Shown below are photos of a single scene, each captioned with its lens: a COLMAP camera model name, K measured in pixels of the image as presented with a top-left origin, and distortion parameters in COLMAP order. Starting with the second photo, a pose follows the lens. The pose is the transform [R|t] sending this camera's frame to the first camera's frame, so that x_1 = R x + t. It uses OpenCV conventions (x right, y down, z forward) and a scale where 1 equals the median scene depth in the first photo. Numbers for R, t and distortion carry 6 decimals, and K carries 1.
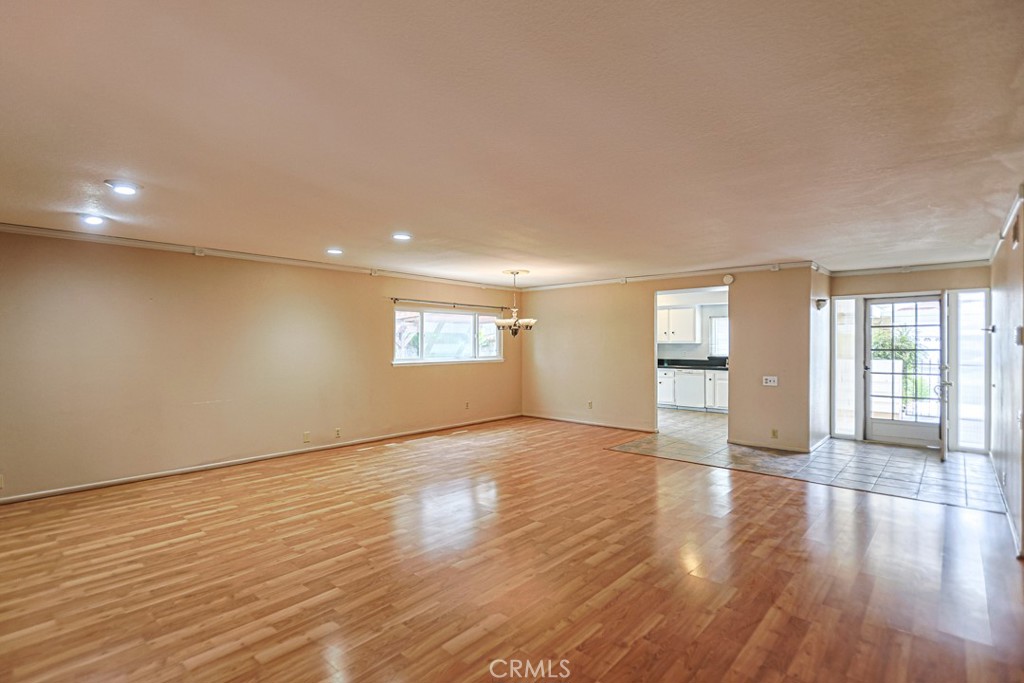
lens RADIAL K [[495.9, 0, 508.5], [0, 495.9, 340.7], [0, 0, 1]] dist [-0.002348, 0.001523]
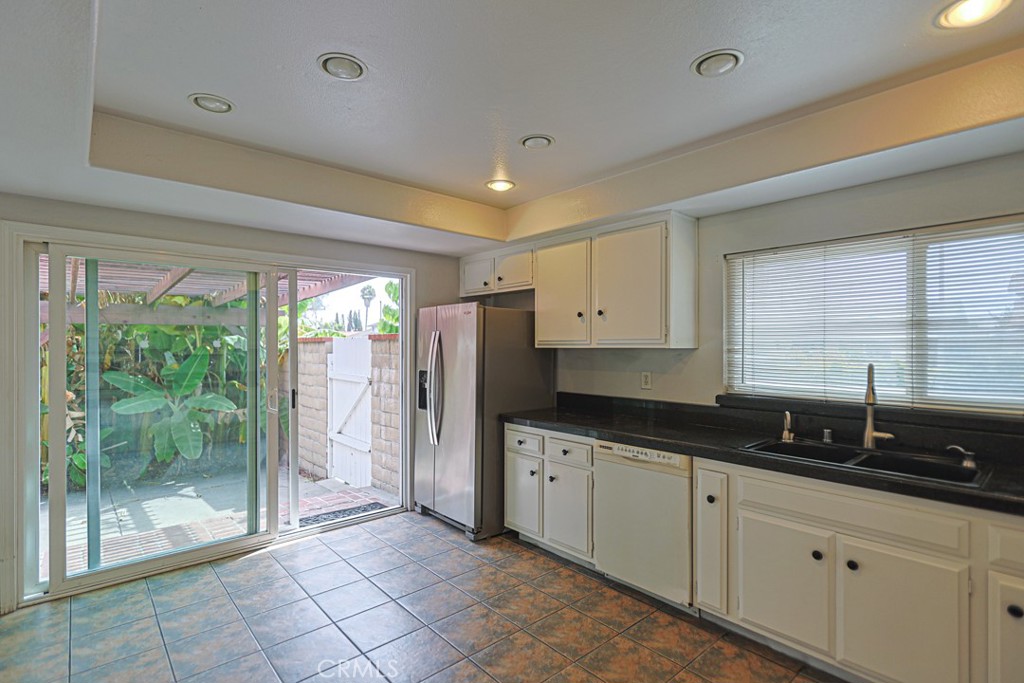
lens RADIAL K [[495.9, 0, 502.8], [0, 495.9, 343.4], [0, 0, 1]] dist [-0.002348, 0.001523]
pose [[0.992055, -0.006568, -0.125633, 0.455158], [0.006401, 0.999978, -0.001728, 0.003933], [0.125641, 0.000910, 0.992075, 1.011200]]
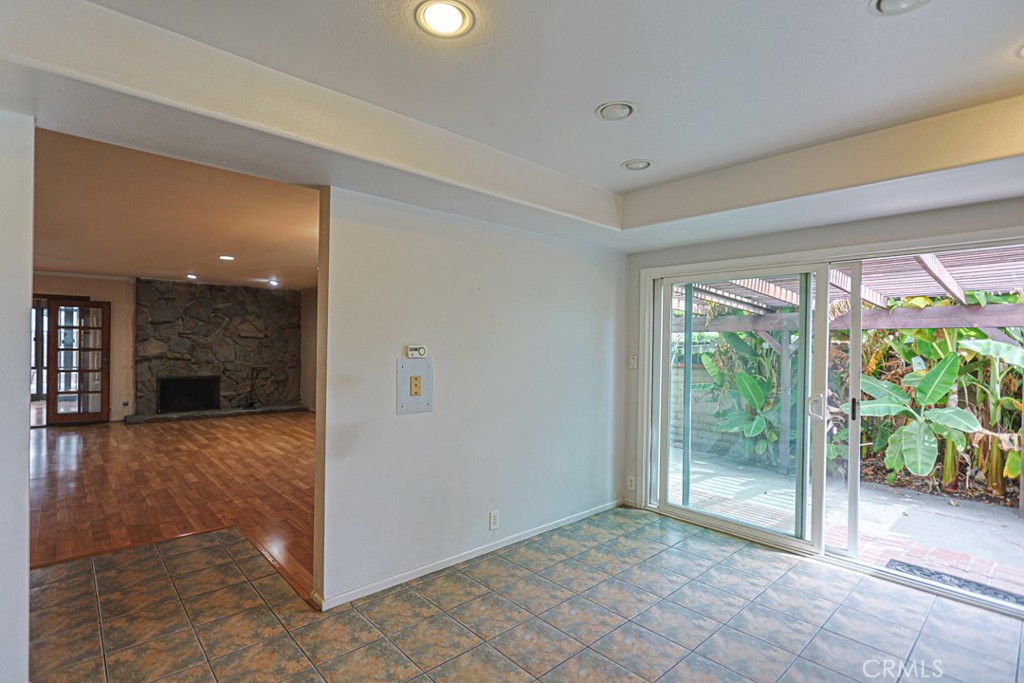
lens RADIAL K [[495.9, 0, 513.3], [0, 495.9, 344.0], [0, 0, 1]] dist [-0.002348, 0.001523]
pose [[-0.096490, -0.007335, -0.995307, 0.668215], [-0.015960, 0.999856, -0.005821, 0.007486], [0.995206, 0.015323, -0.096594, 1.244049]]
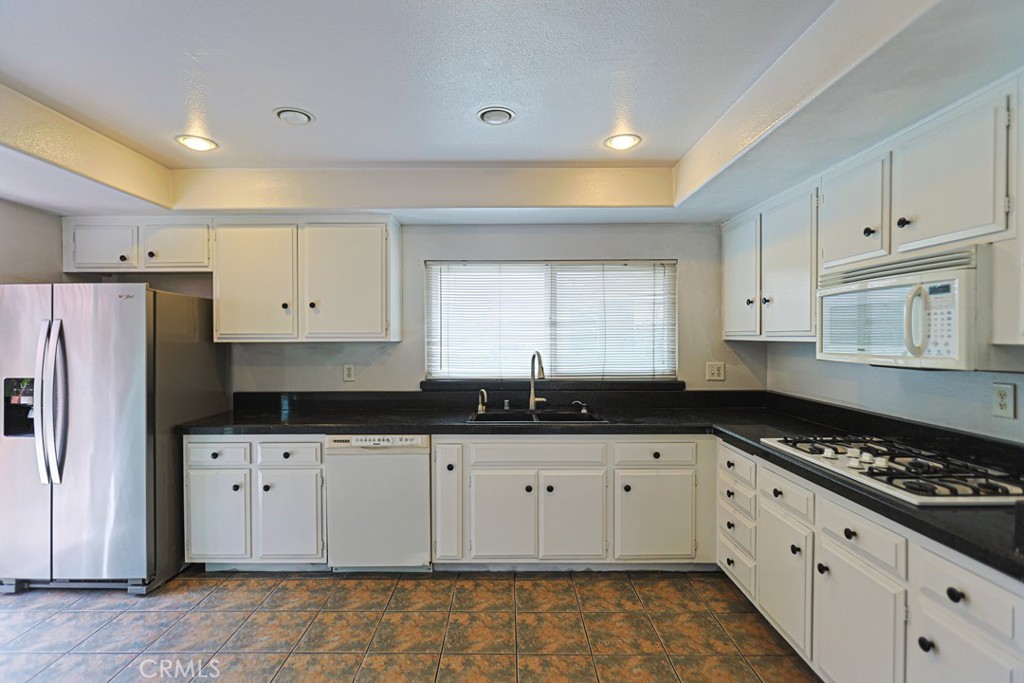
lens RADIAL K [[495.9, 0, 504.8], [0, 495.9, 340.0], [0, 0, 1]] dist [-0.002348, 0.001523]
pose [[0.746825, -0.013702, 0.664880, 0.324736], [0.006021, 0.999886, 0.013843, 0.001382], [-0.664994, -0.006335, 0.746822, 1.032158]]
